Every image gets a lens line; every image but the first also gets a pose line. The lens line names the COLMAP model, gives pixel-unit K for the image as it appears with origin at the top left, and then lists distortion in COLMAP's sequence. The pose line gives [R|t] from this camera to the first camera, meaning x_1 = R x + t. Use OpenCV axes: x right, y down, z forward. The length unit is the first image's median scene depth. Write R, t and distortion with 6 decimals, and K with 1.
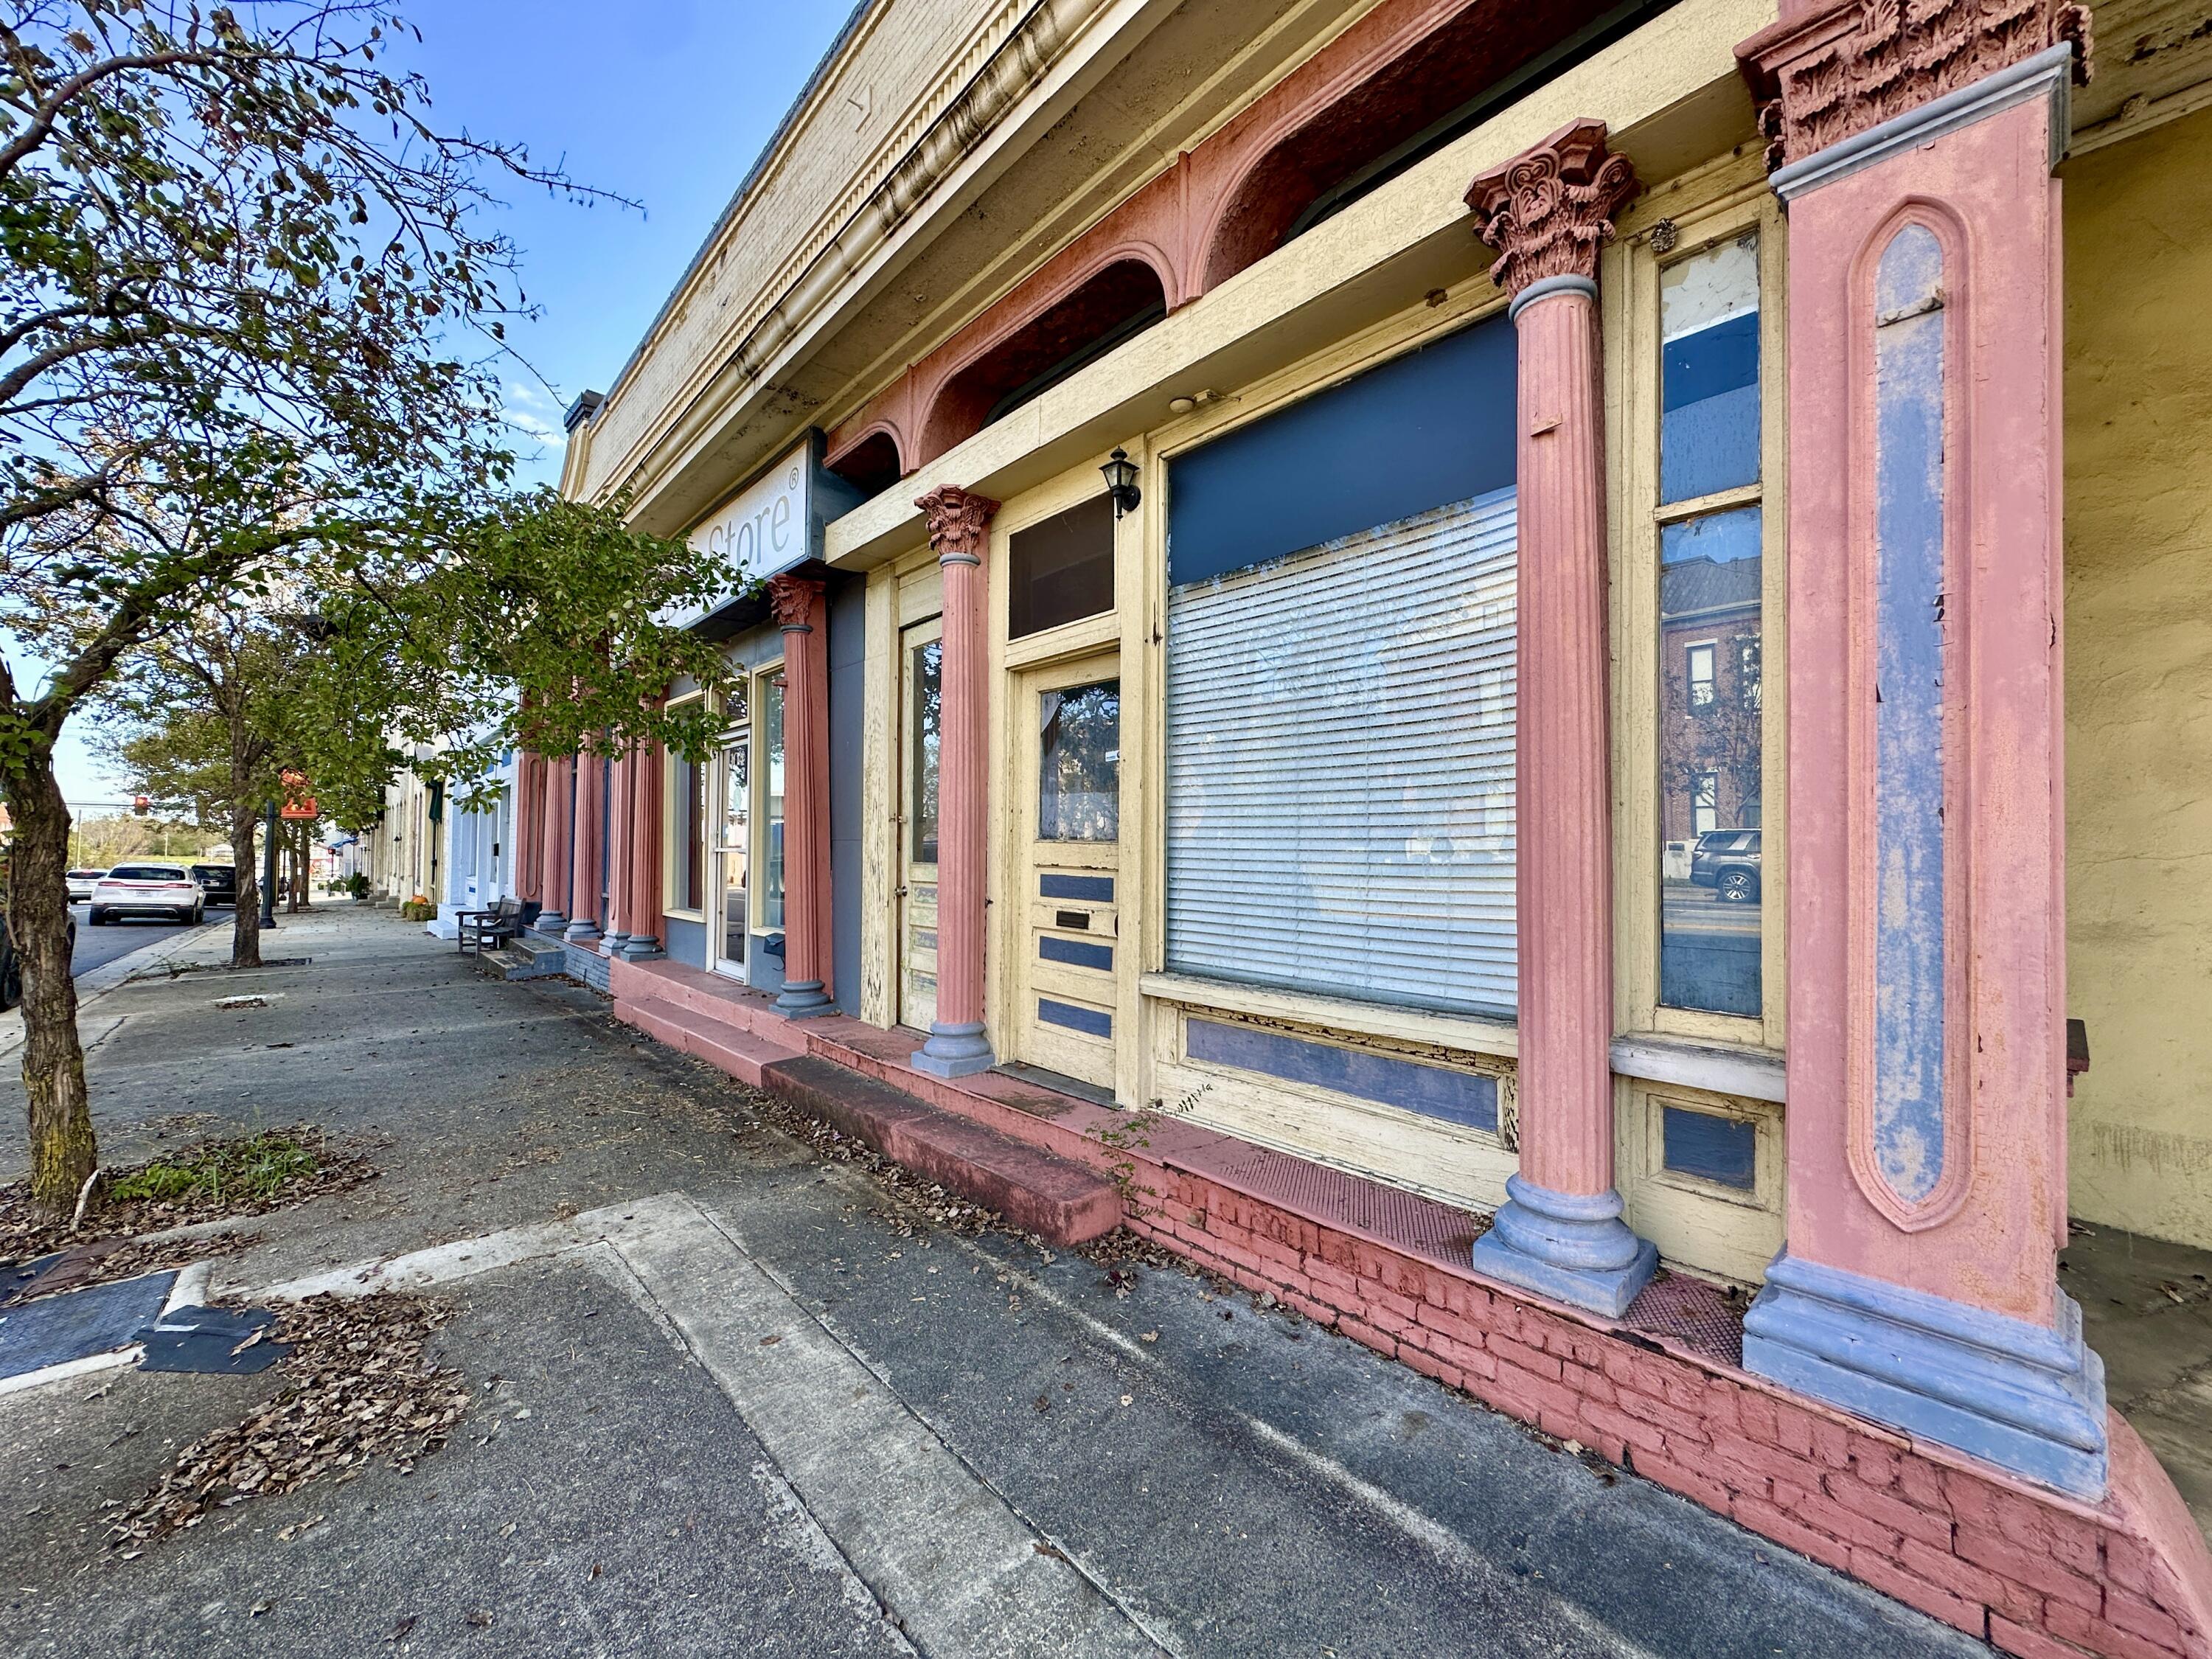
lens RADIAL K [[883.8, 0, 1106.0], [0, 883.8, 829.5], [0, 0, 1]] dist [-0.002410, 0.000316]
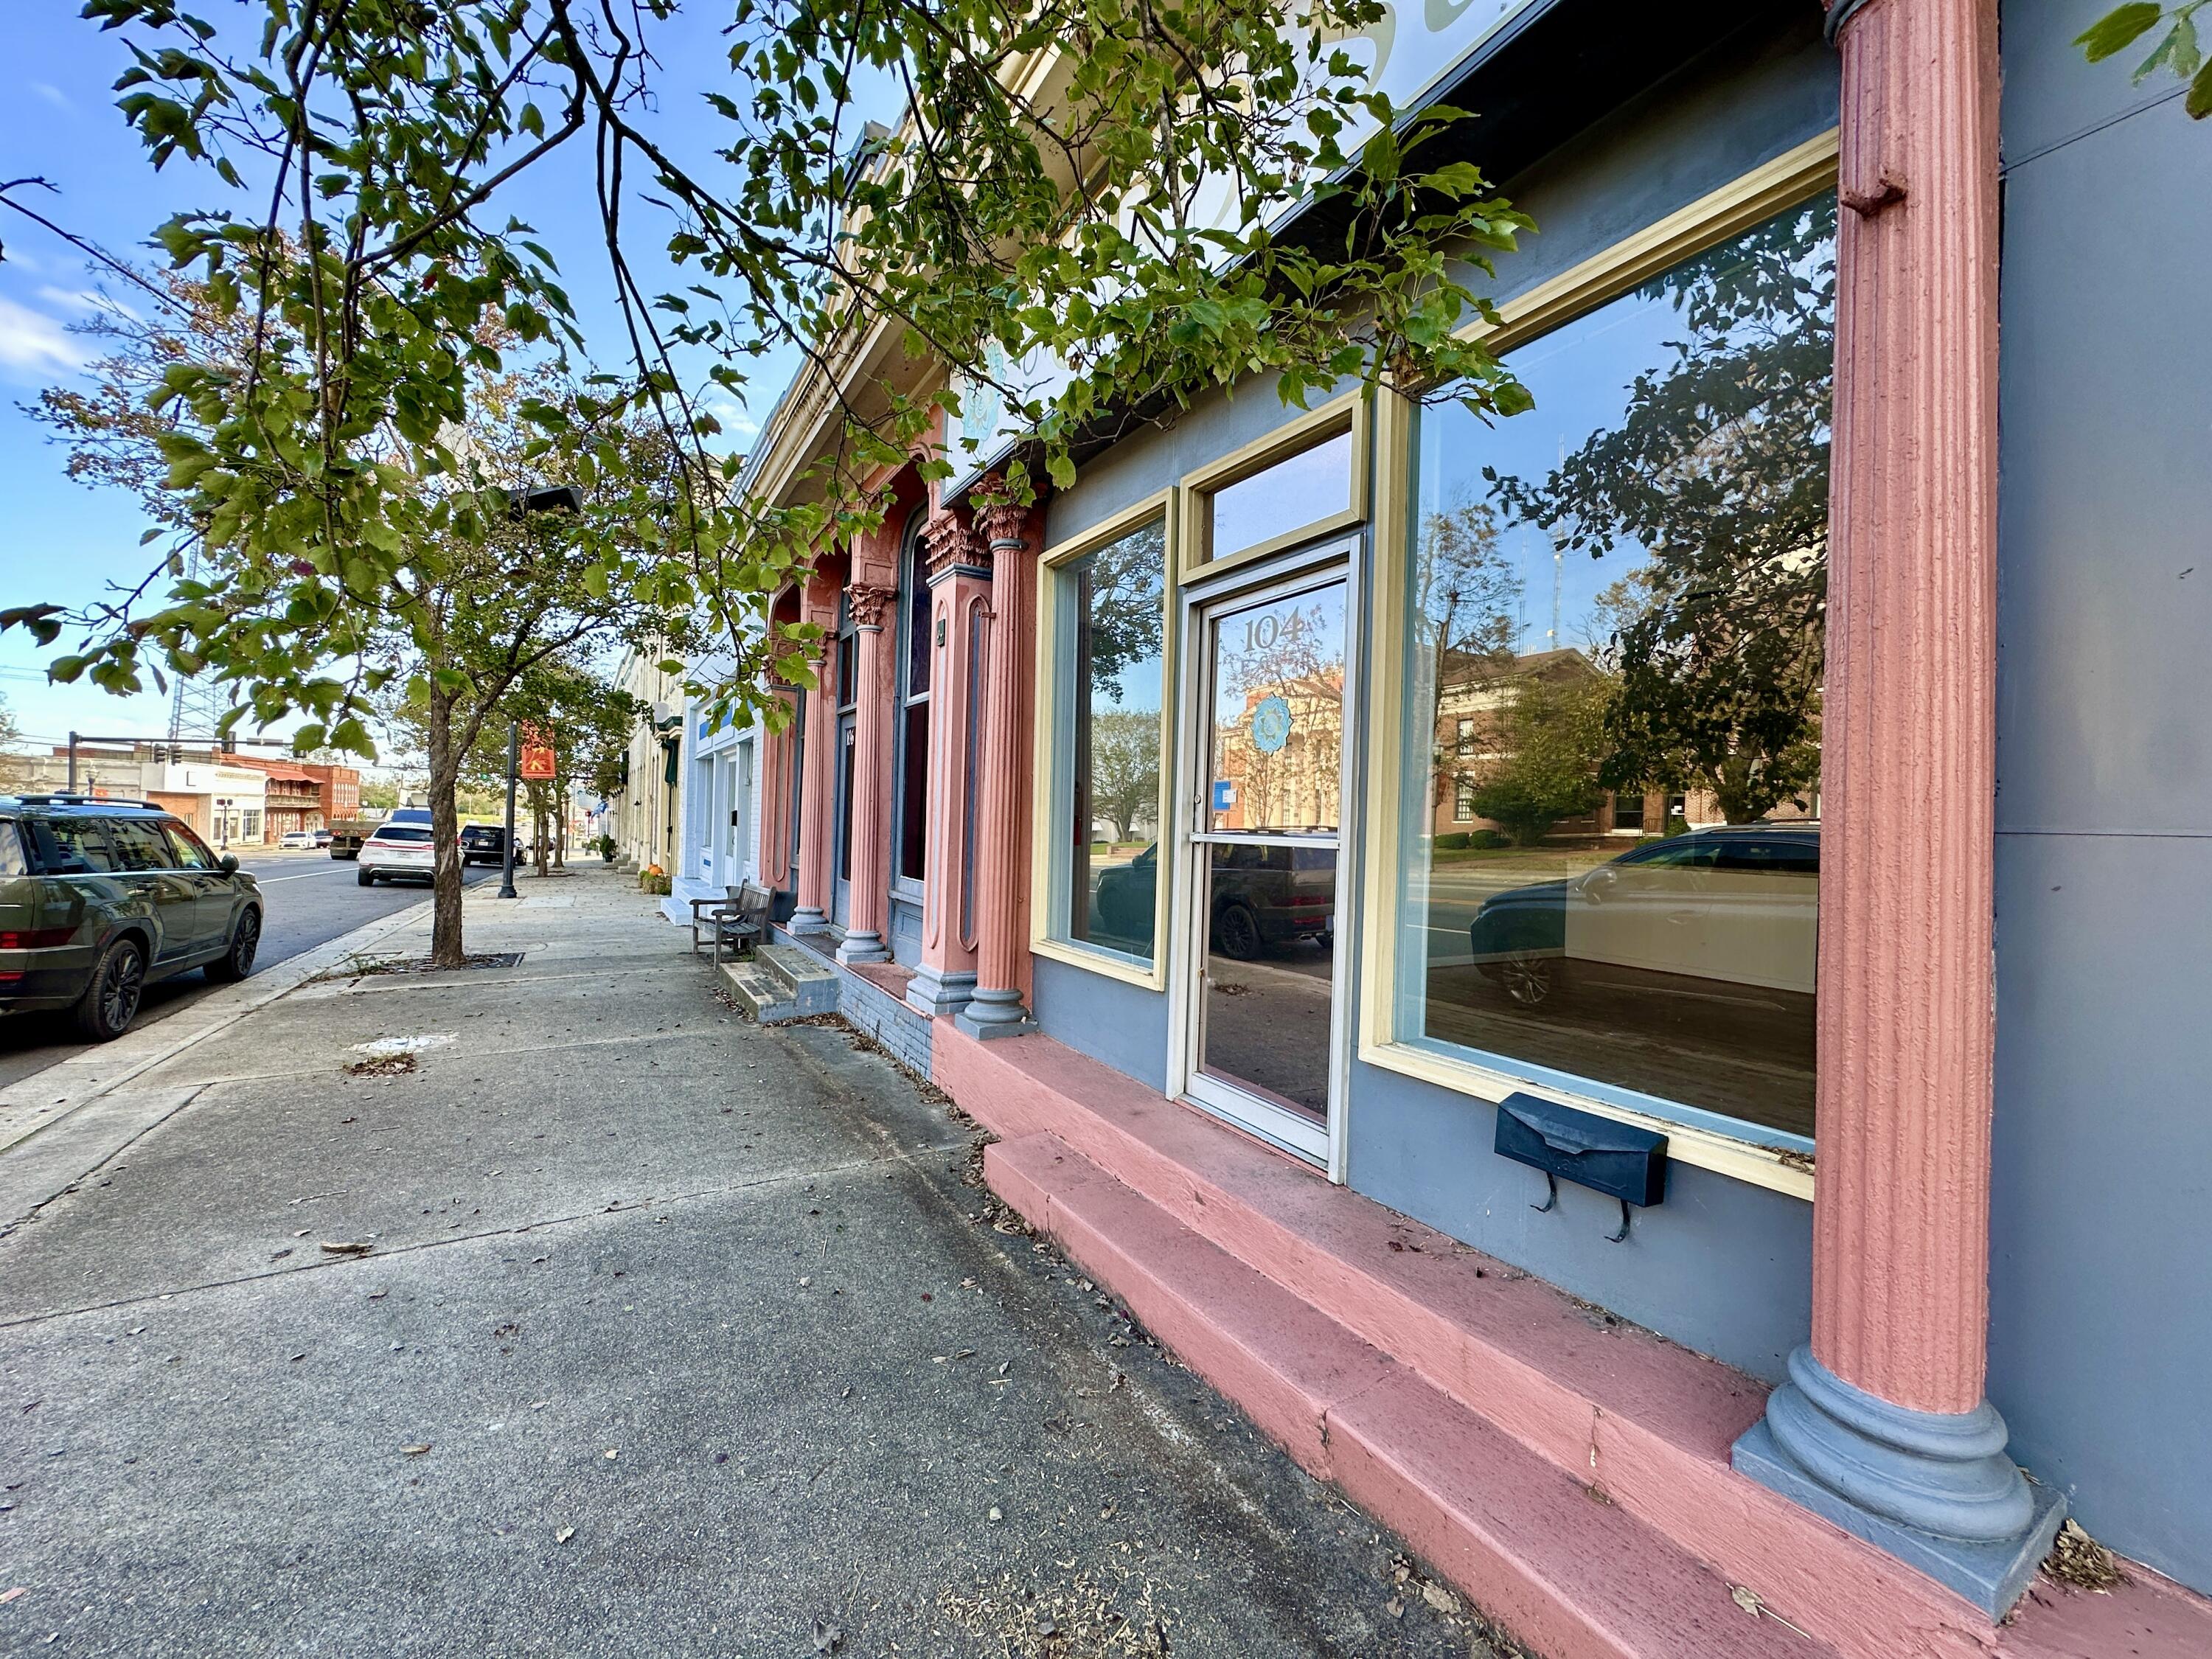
lens RADIAL K [[883.8, 0, 1106.0], [0, 883.8, 829.5], [0, 0, 1]] dist [-0.002410, 0.000316]
pose [[0.980703, 0.023602, -0.194074, -0.236200], [-0.018276, 0.999407, 0.029188, 0.004058], [0.194648, -0.025078, 0.980553, 0.321471]]
